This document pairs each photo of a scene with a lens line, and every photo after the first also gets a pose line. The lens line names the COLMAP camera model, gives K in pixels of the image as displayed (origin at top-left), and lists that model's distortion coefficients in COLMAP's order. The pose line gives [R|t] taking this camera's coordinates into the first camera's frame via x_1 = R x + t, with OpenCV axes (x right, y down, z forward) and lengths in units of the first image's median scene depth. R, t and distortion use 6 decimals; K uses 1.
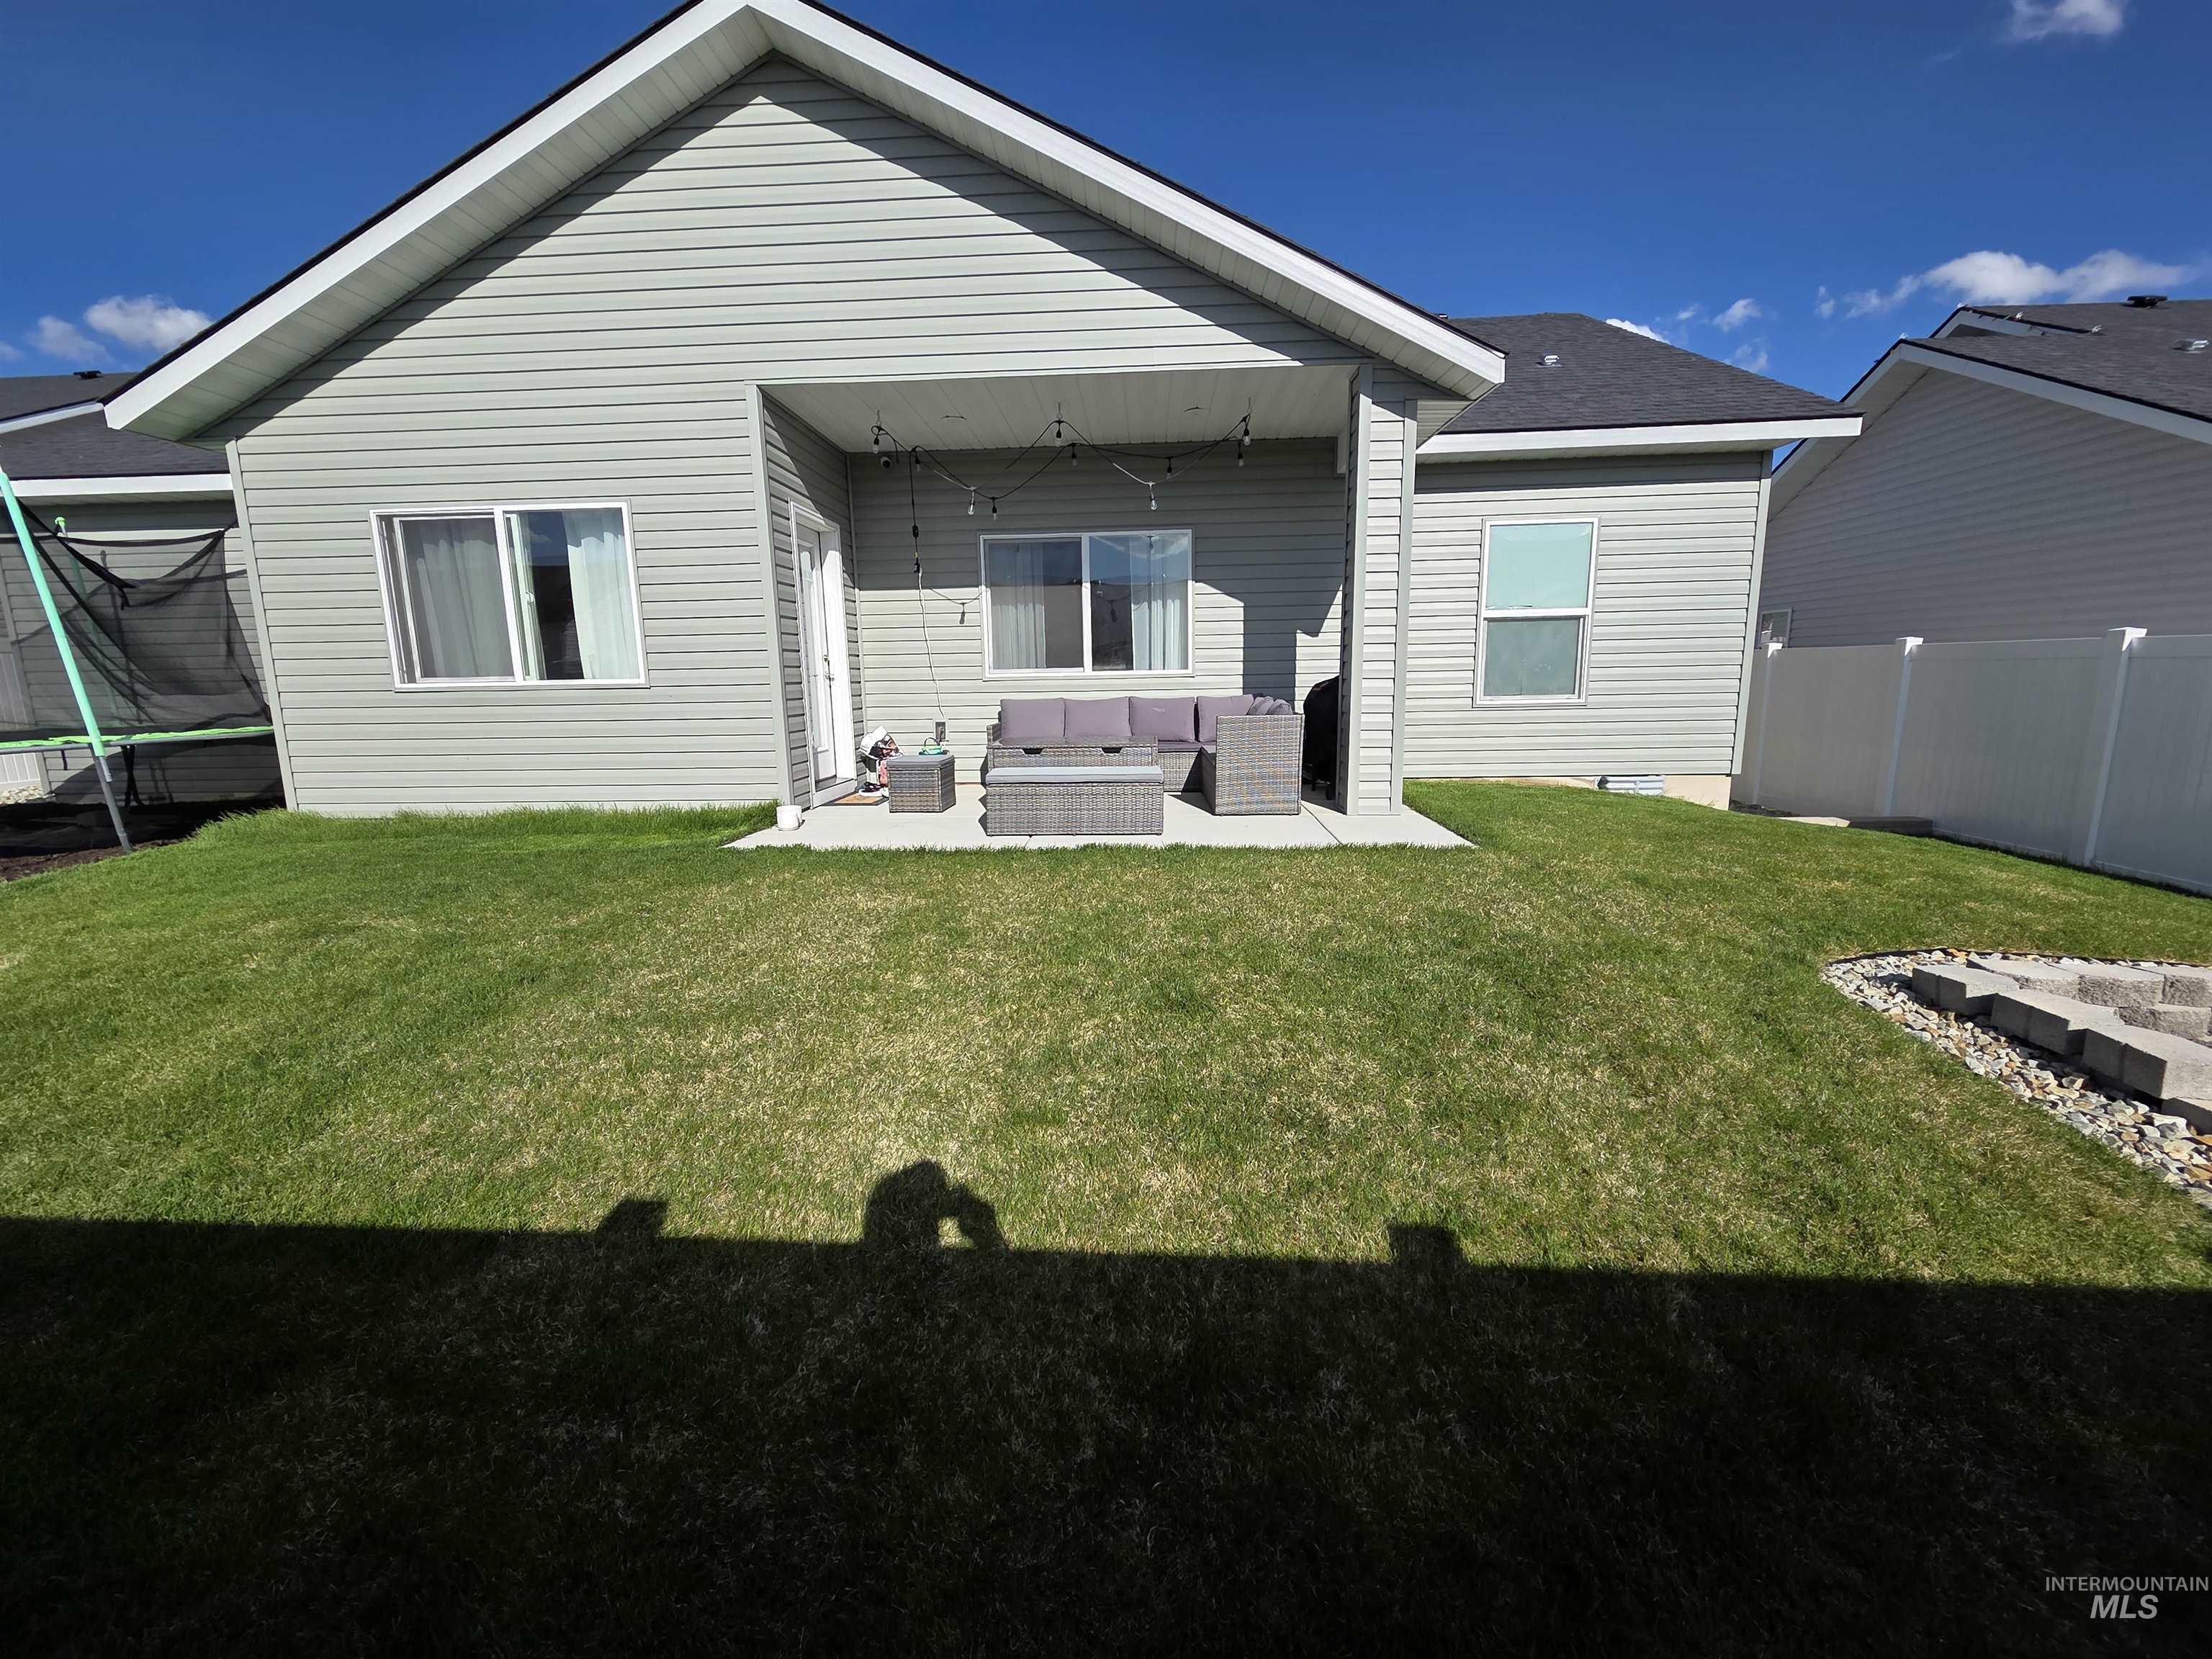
lens RADIAL K [[903.3, 0, 1097.9], [0, 903.3, 831.8], [0, 0, 1]] dist [0.004388, -0.000797]
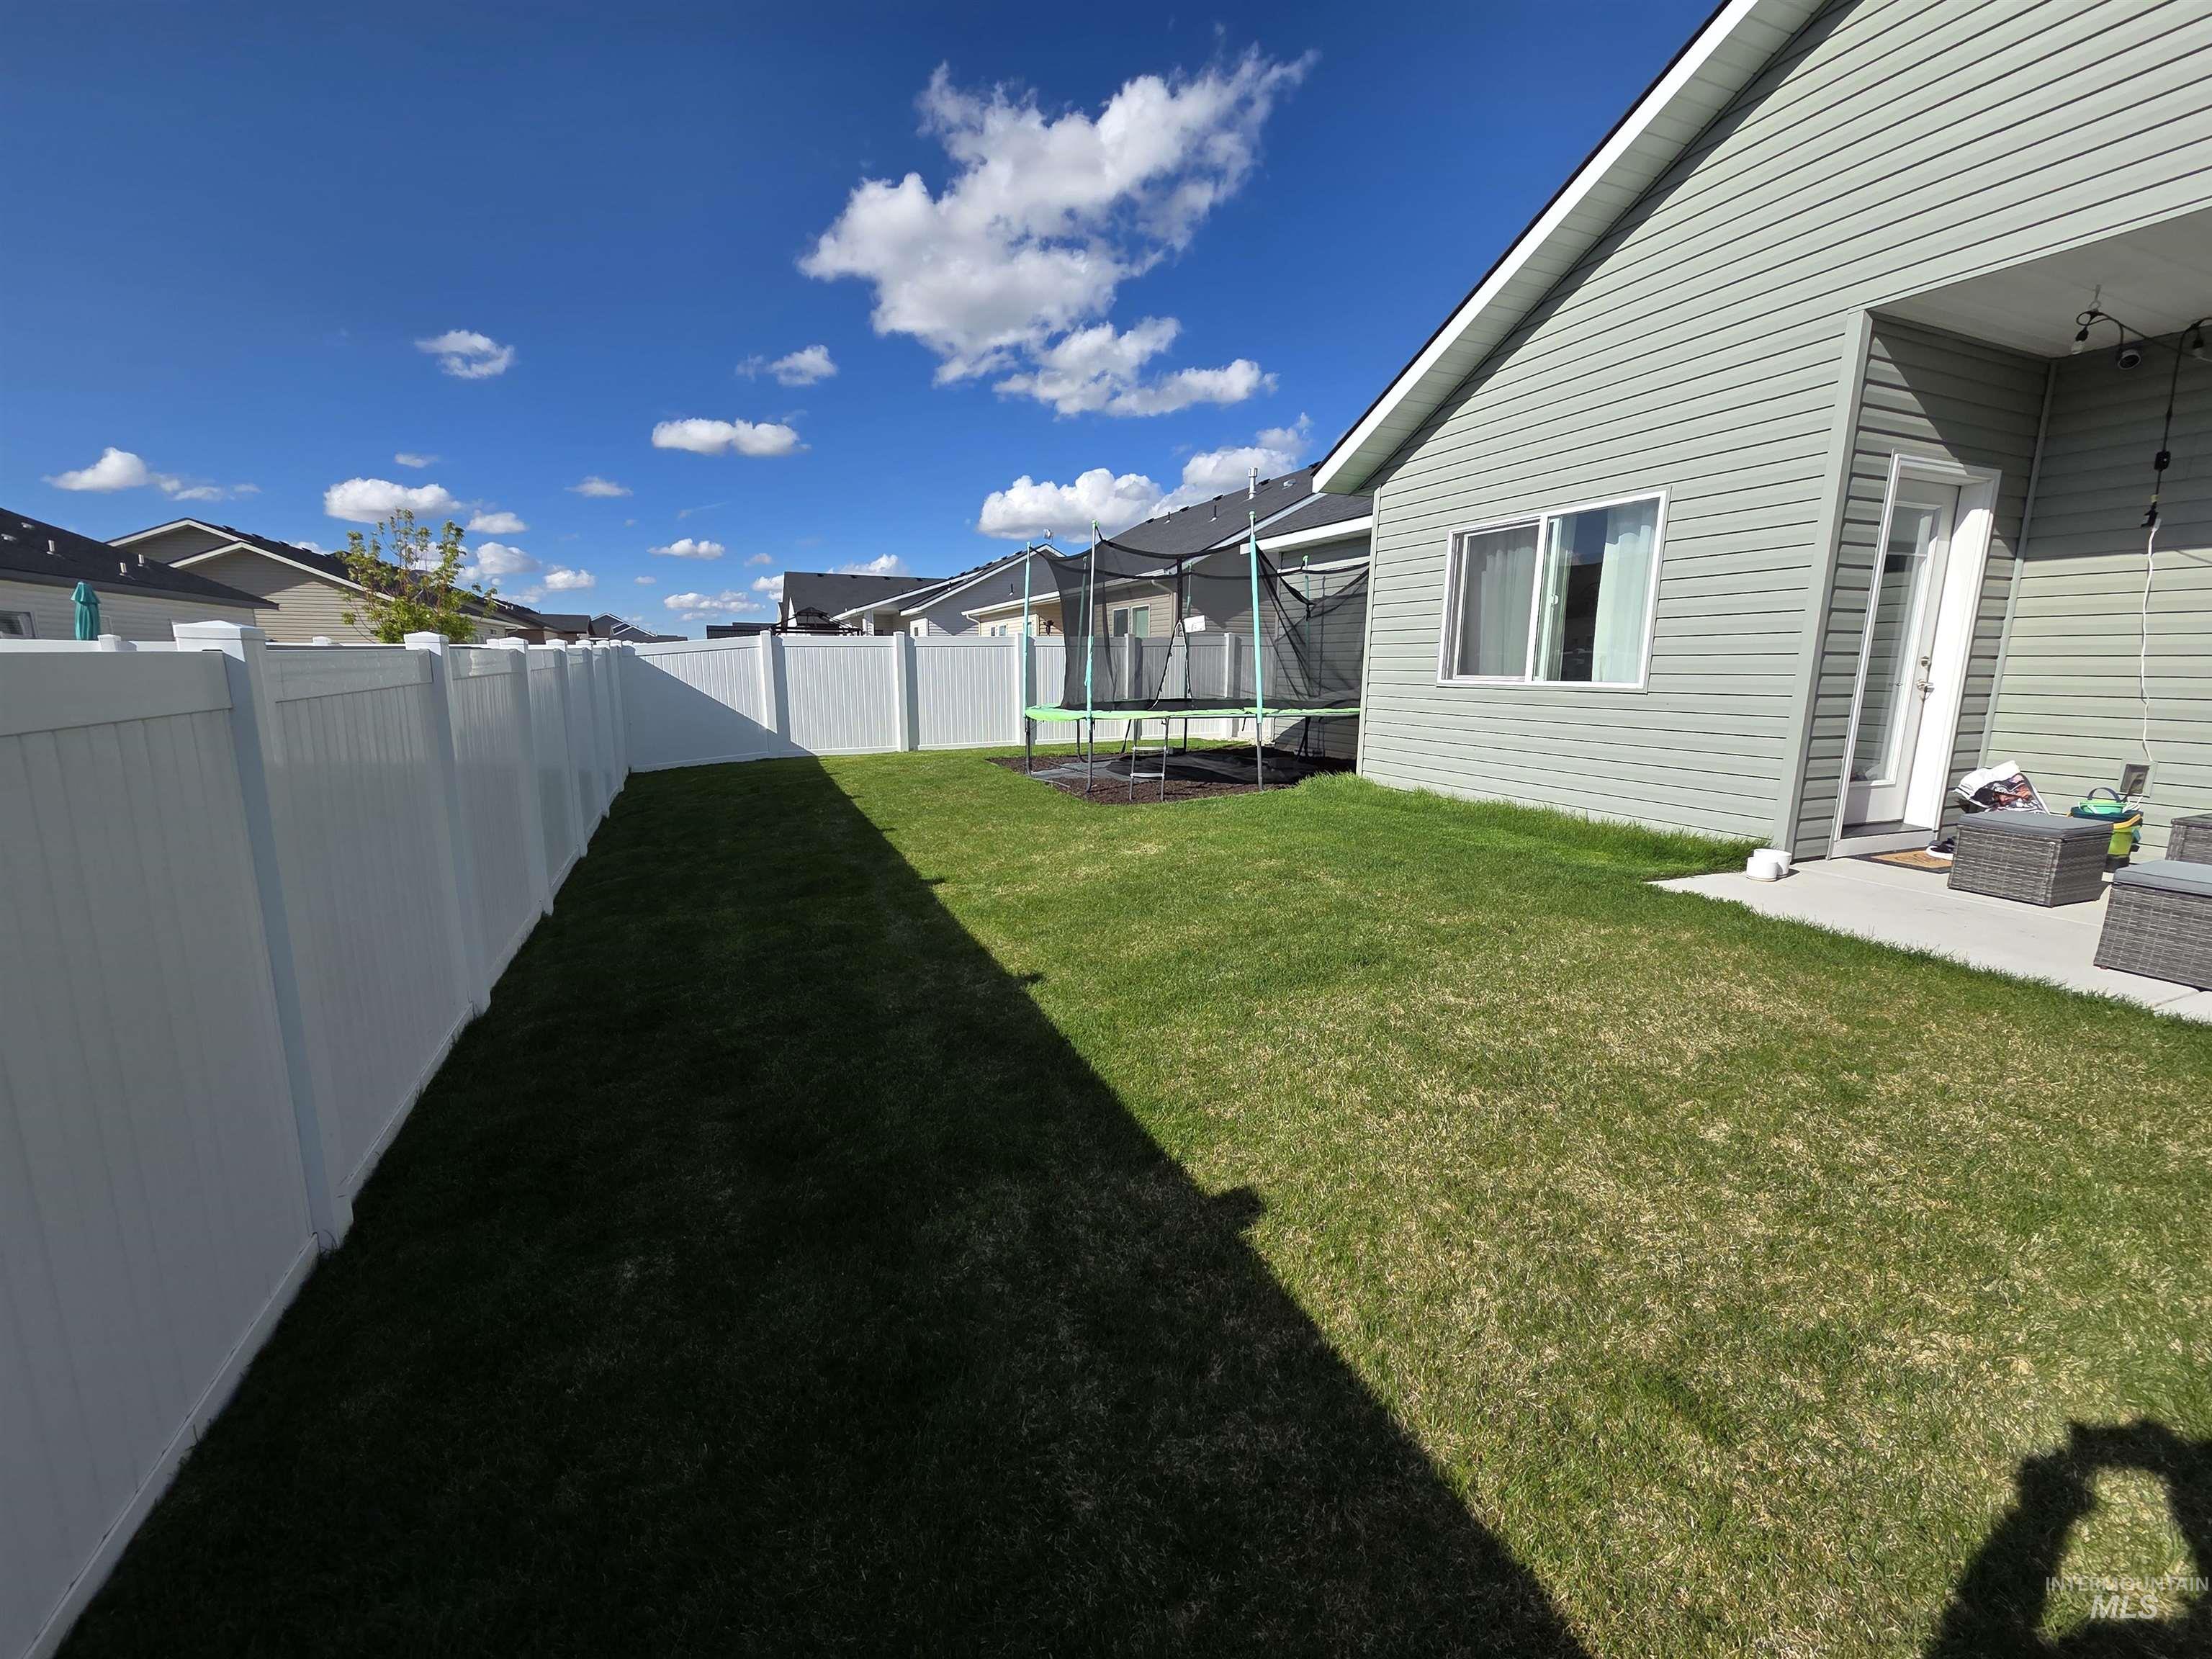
lens RADIAL K [[903.3, 0, 1097.9], [0, 903.3, 831.8], [0, 0, 1]] dist [0.004388, -0.000797]
pose [[0.433080, 0.183962, -0.882383, 0.170384], [-0.169416, 0.978117, 0.120770, -0.067872], [0.885291, 0.097187, 0.454769, 0.185534]]
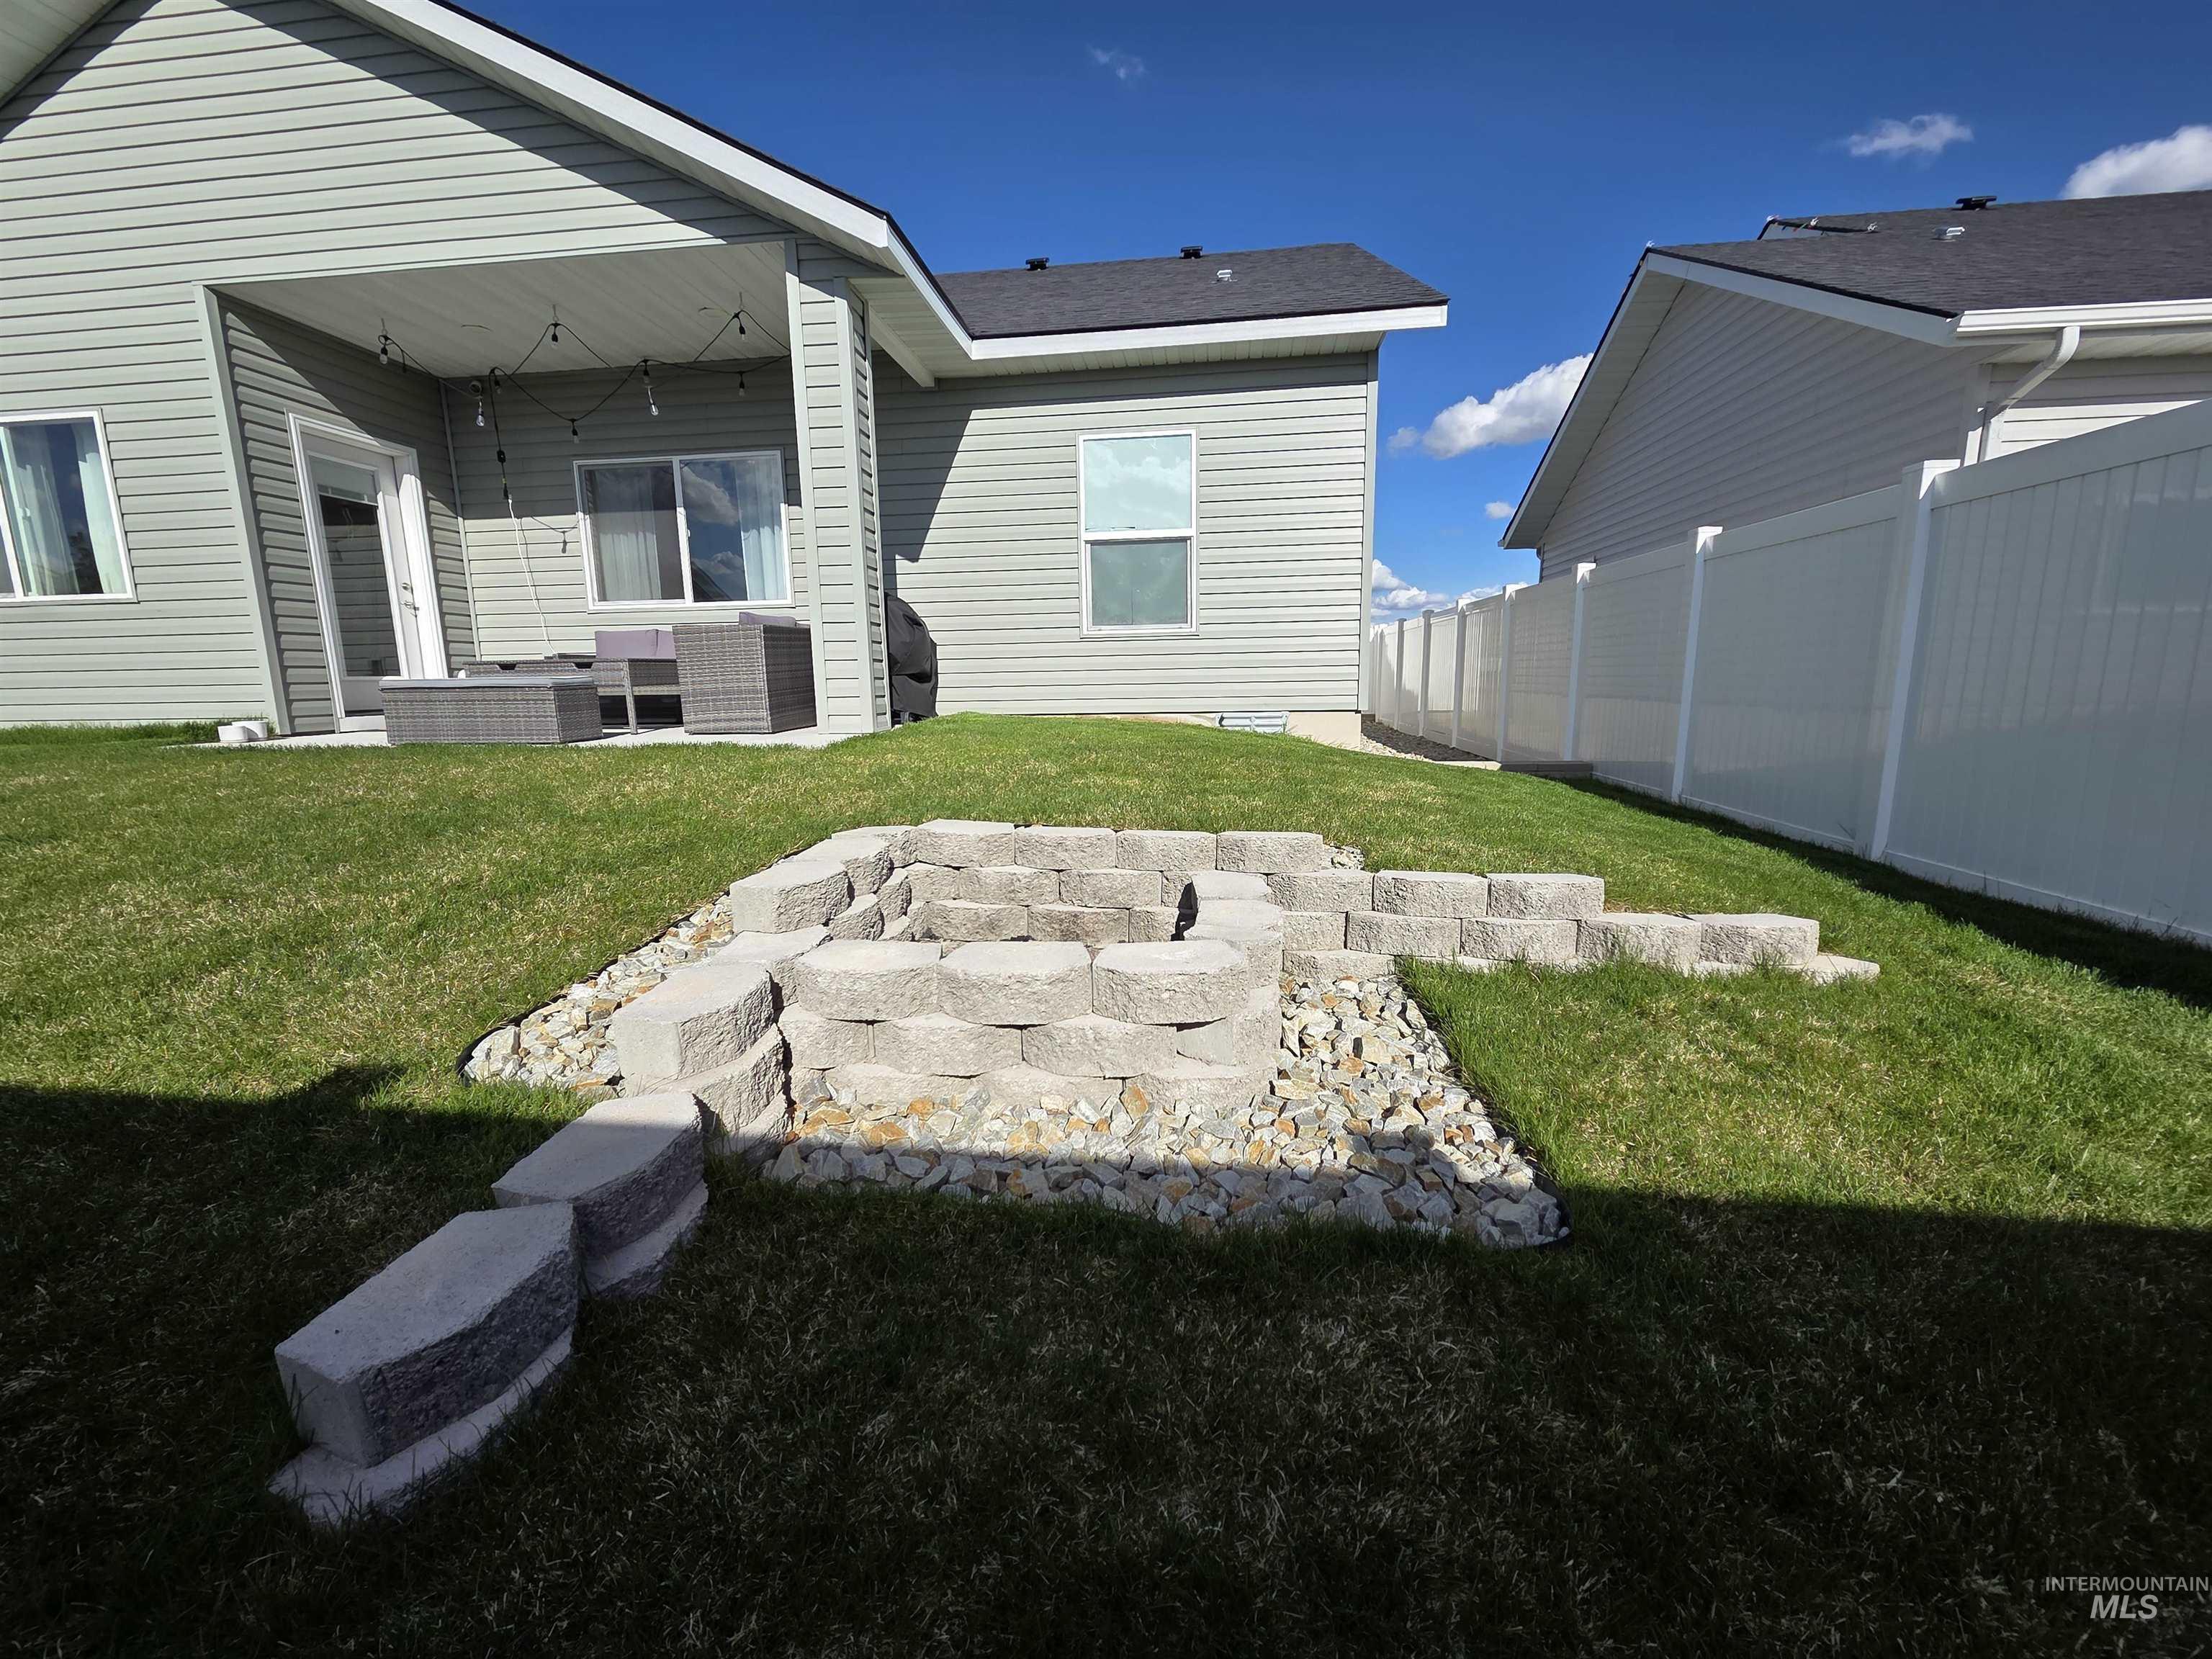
lens RADIAL K [[910.4, 0, 1100.9], [0, 910.4, 833.6], [0, 0, 1]] dist [0.002037, -0.000638]
pose [[0.997669, 0.011802, -0.067207, 1.079201], [-0.011996, 0.999925, -0.002482, 0.141503], [0.067173, 0.003282, 0.997736, 0.145785]]
